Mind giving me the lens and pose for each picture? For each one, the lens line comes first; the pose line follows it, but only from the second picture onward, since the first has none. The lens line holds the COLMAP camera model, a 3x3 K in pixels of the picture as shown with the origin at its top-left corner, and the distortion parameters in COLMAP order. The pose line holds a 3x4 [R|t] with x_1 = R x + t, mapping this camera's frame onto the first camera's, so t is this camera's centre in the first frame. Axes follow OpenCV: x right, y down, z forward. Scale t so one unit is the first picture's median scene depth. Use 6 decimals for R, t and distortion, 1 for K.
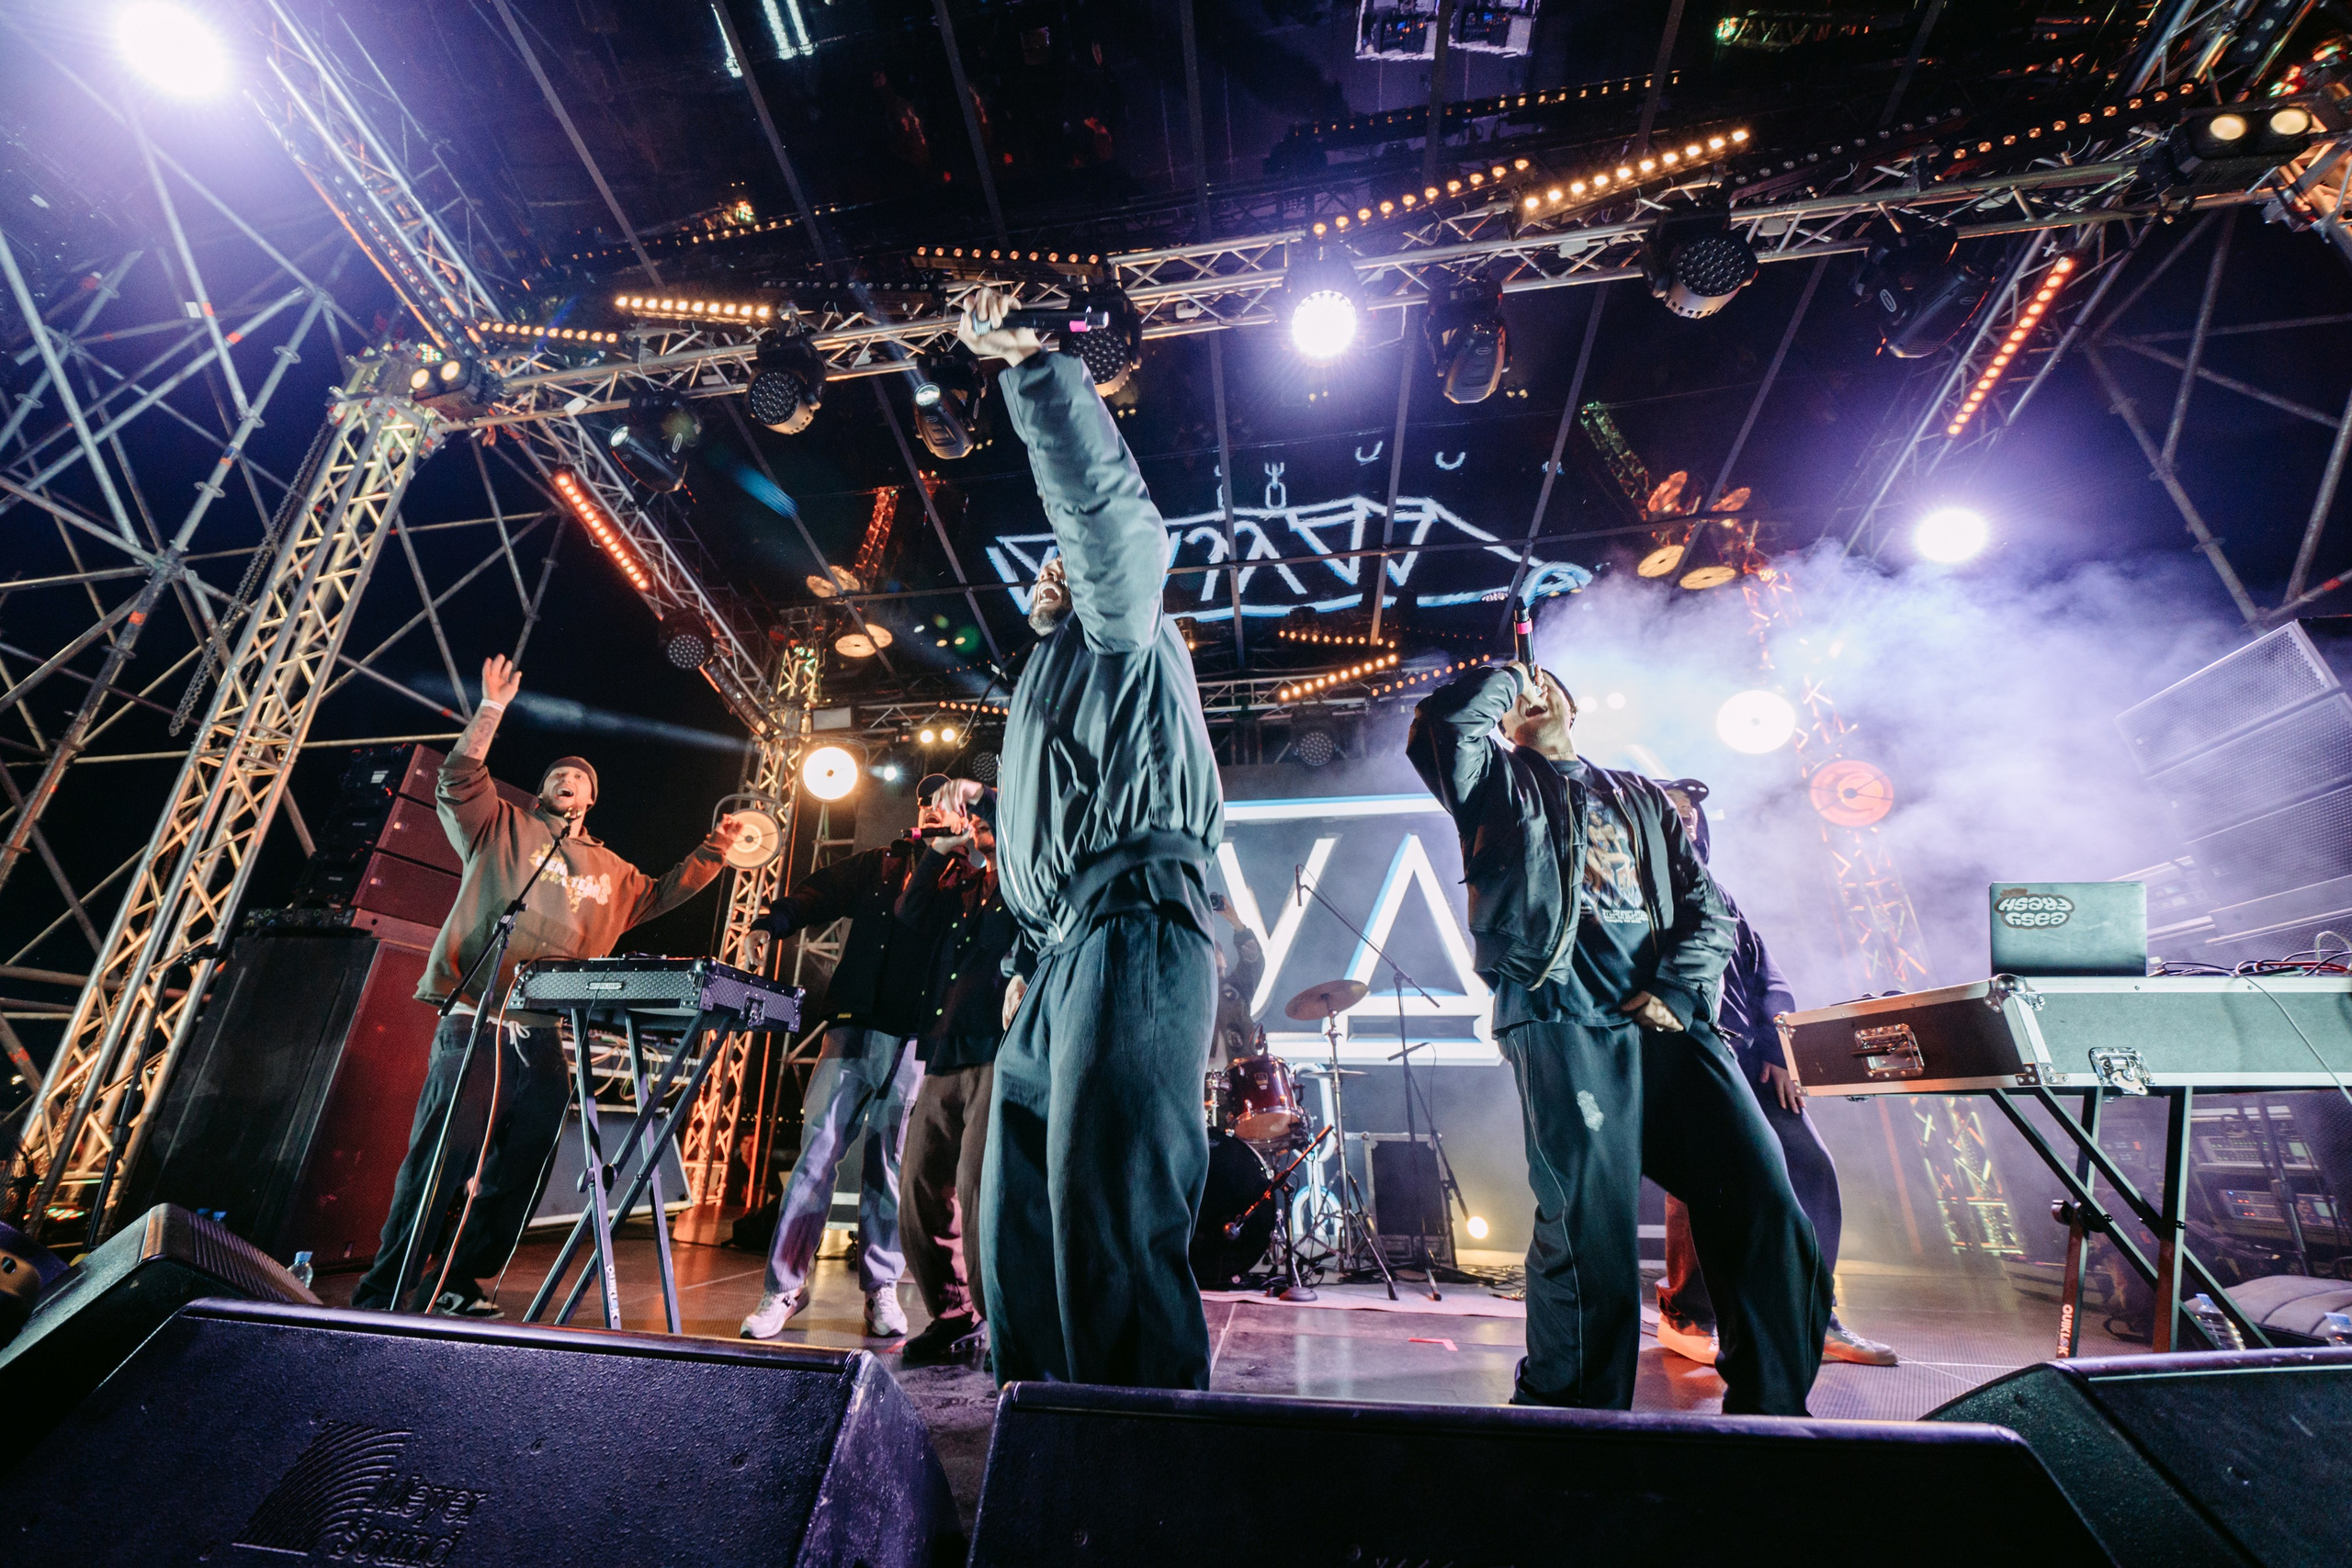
lens RADIAL K [[871.4, 0, 1105.8], [0, 871.4, 740.8], [0, 0, 1]] dist [-0.028170, 0.003112]
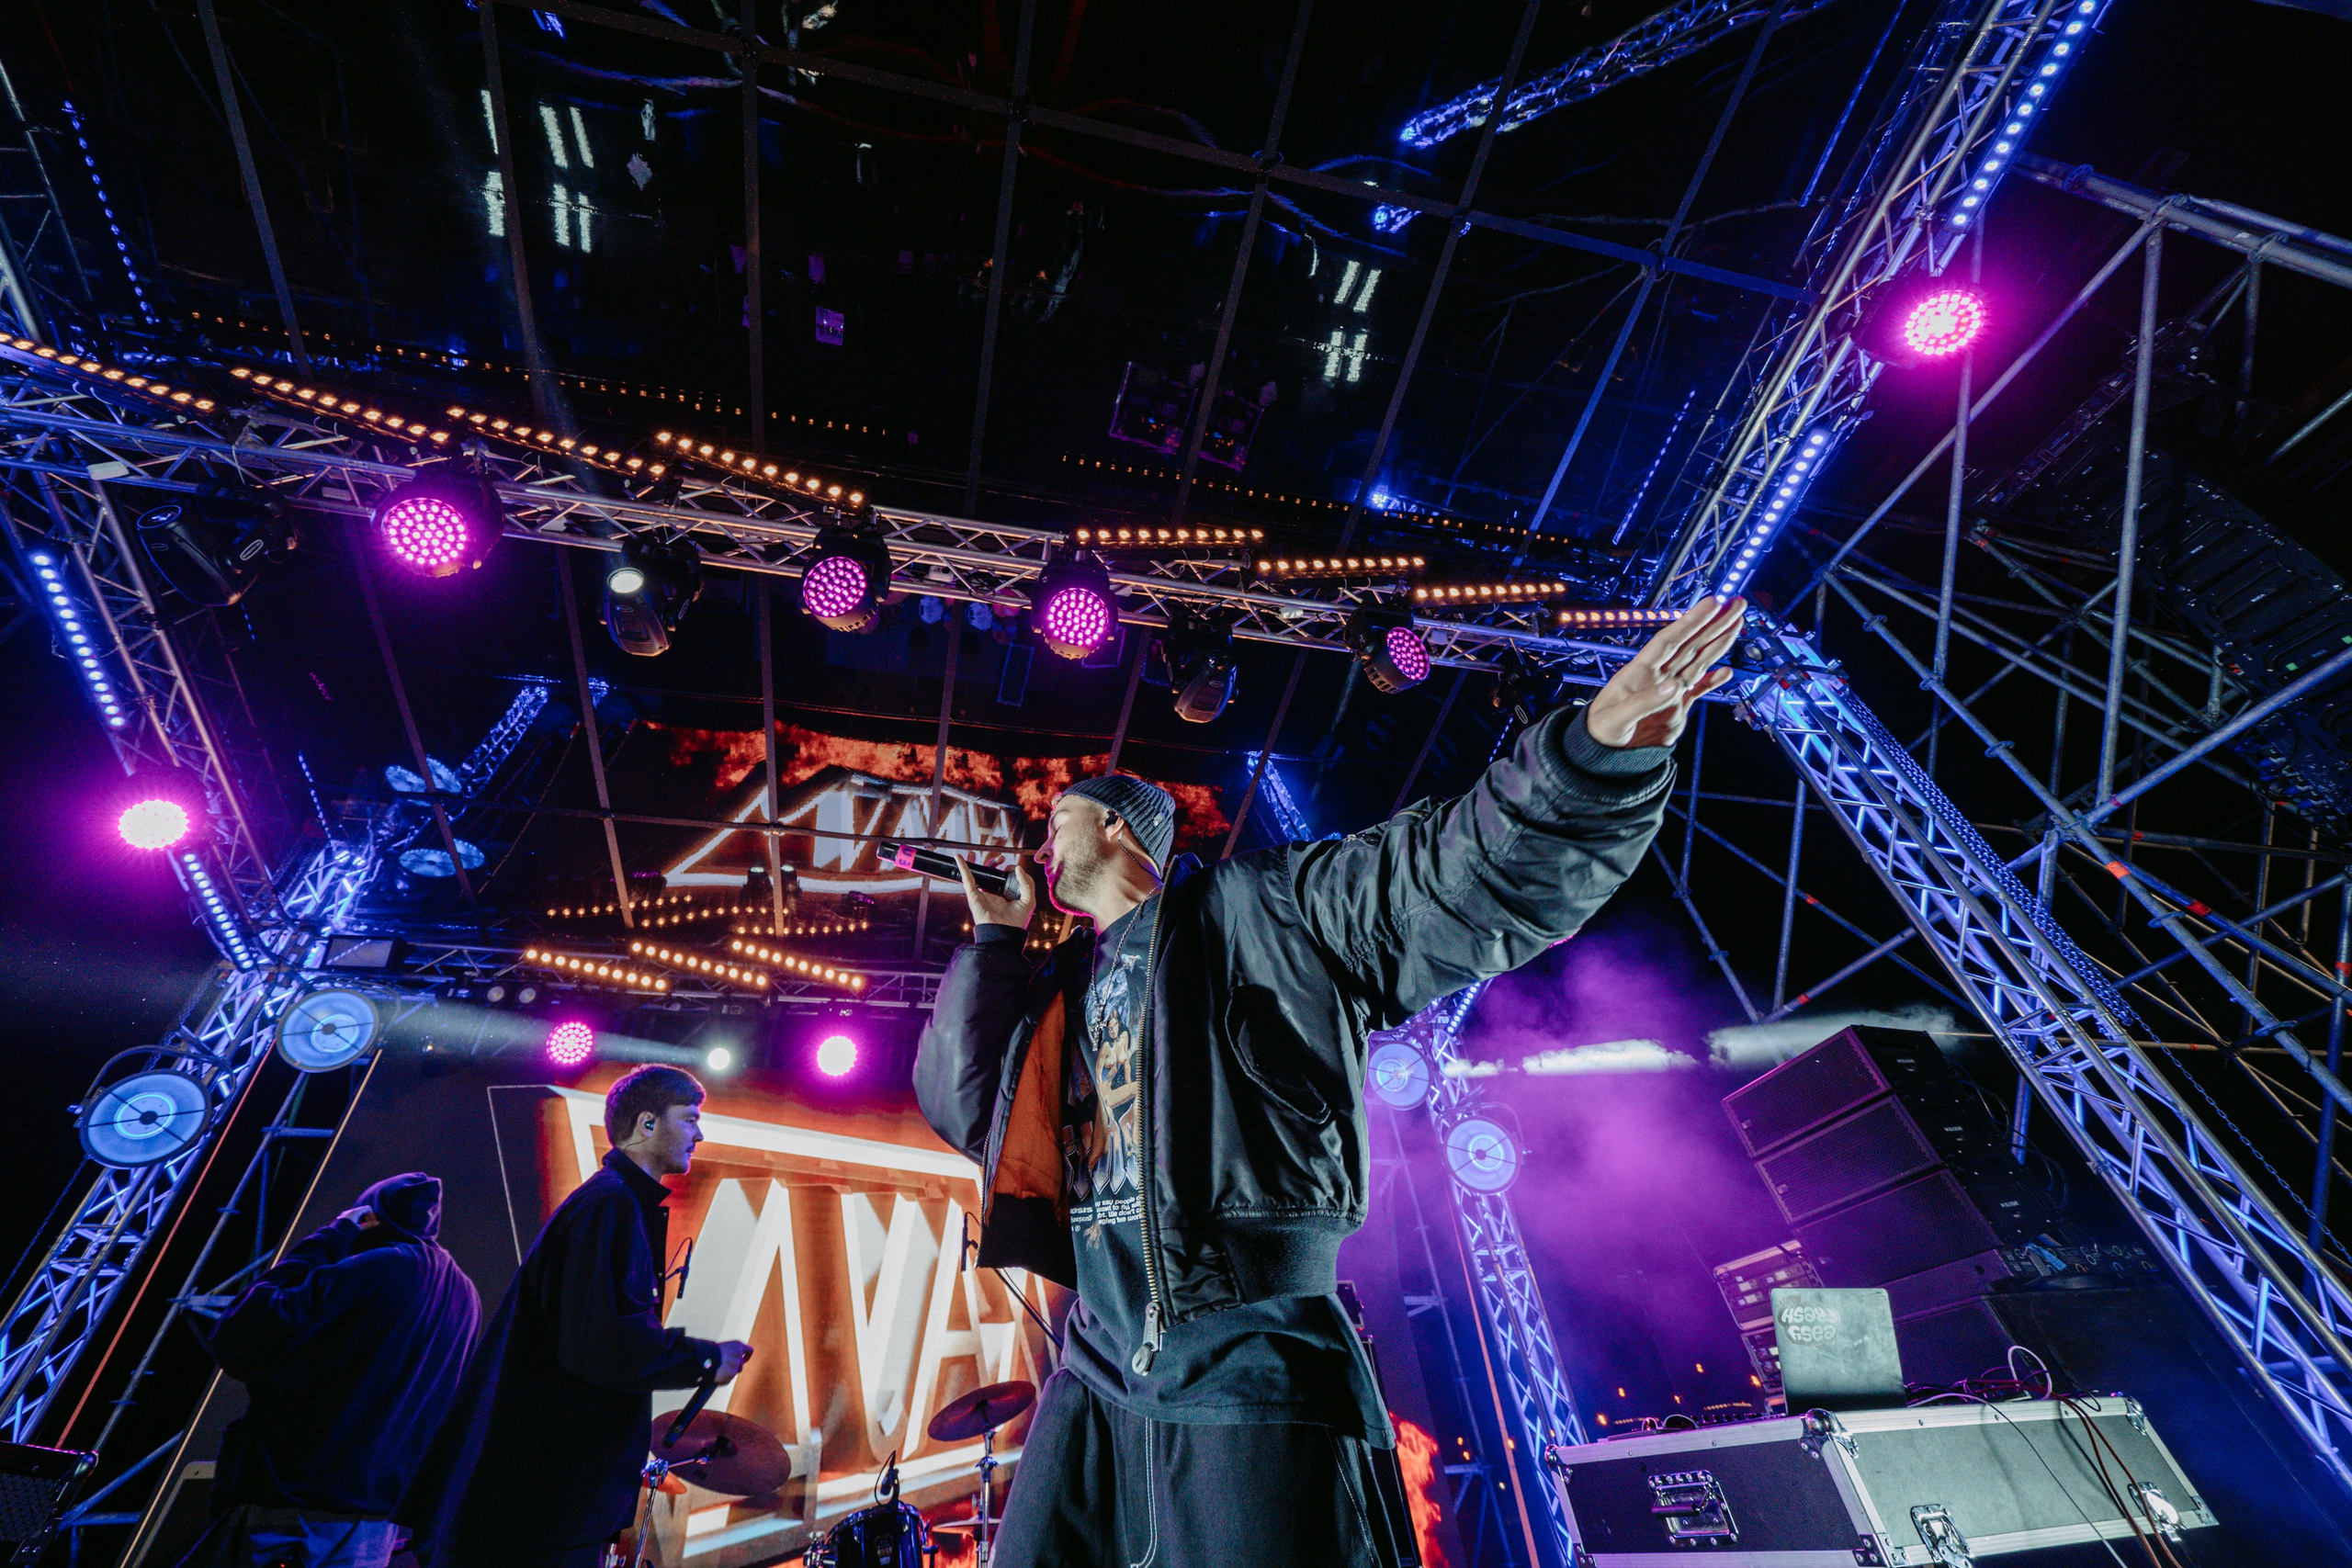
lens RADIAL K [[888.2, 0, 1091.2], [0, 888.2, 741.7], [0, 0, 1]] dist [-0.024465, 0.003249]
pose [[0.923502, 0.210714, 0.320535, -0.025792], [-0.095098, 0.935293, -0.340855, 0.001308], [-0.371617, 0.284299, 0.883784, 0.097703]]
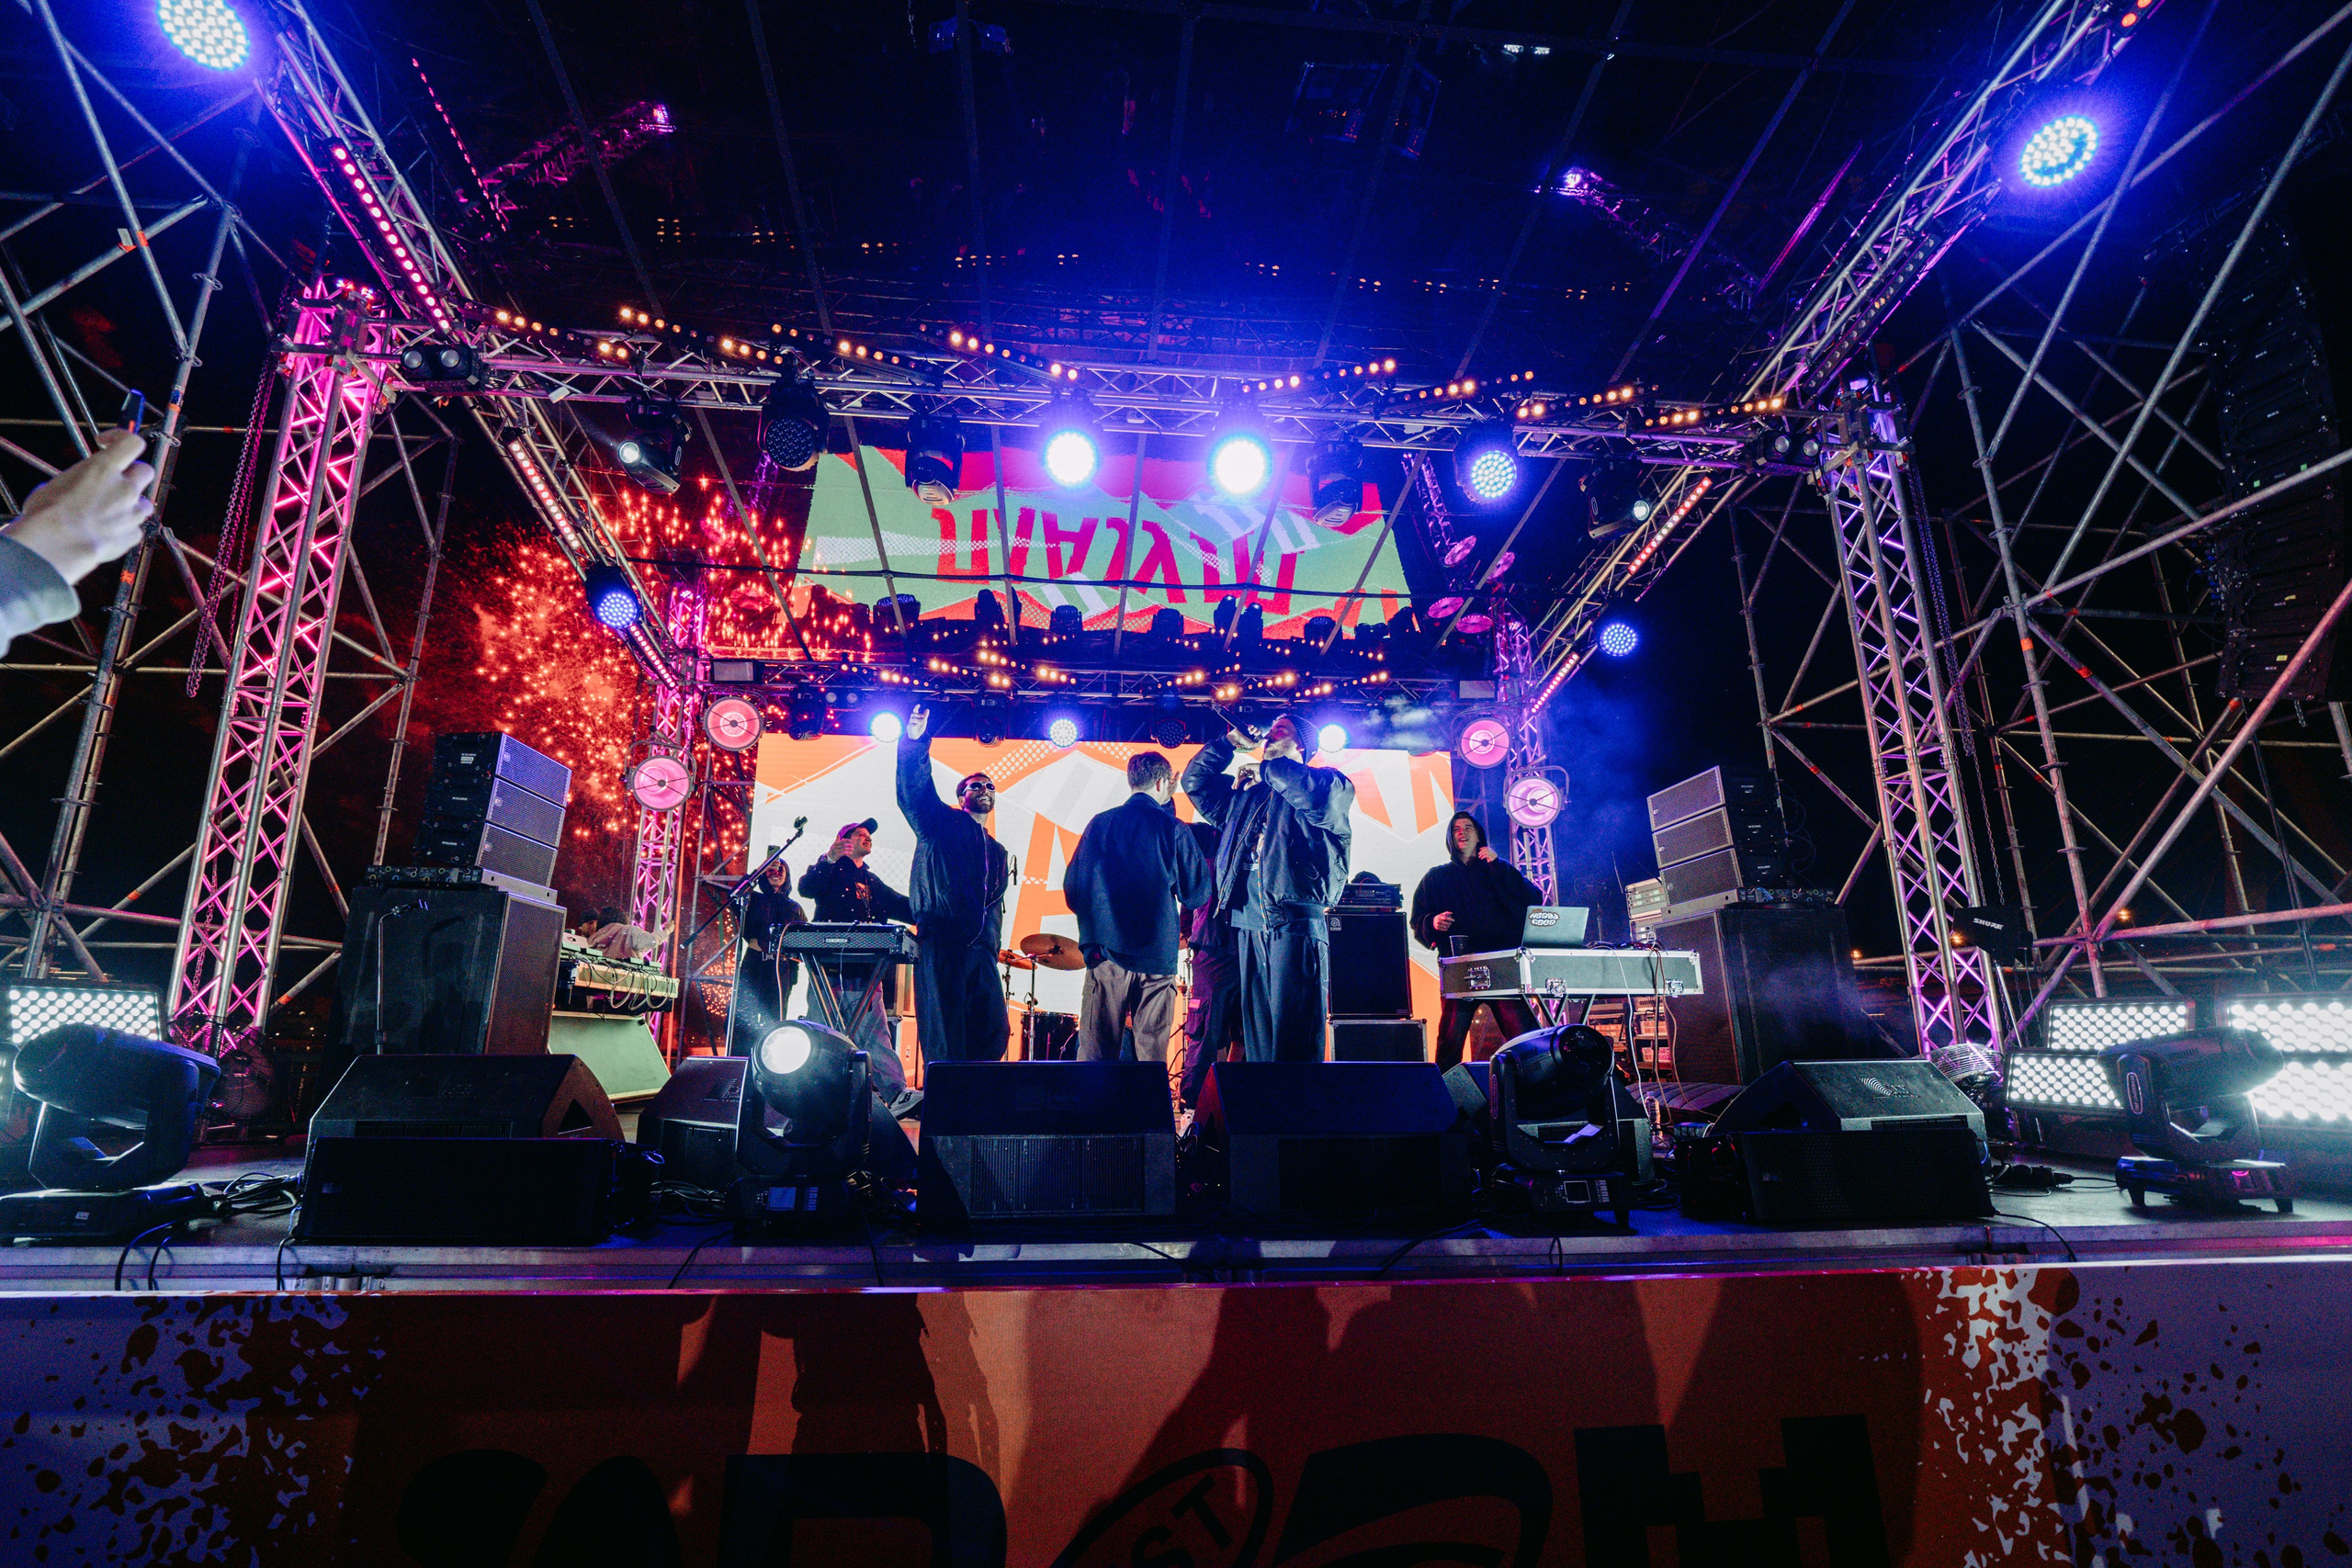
lens RADIAL K [[911.4, 0, 1127.3], [0, 911.4, 848.1], [0, 0, 1]] dist [-0.020850, 0.000887]
pose [[0.965415, 0.034615, 0.258409, -0.210886], [-0.089105, 0.975270, 0.202258, -0.132802], [-0.245017, -0.218288, 0.944625, -0.344020]]
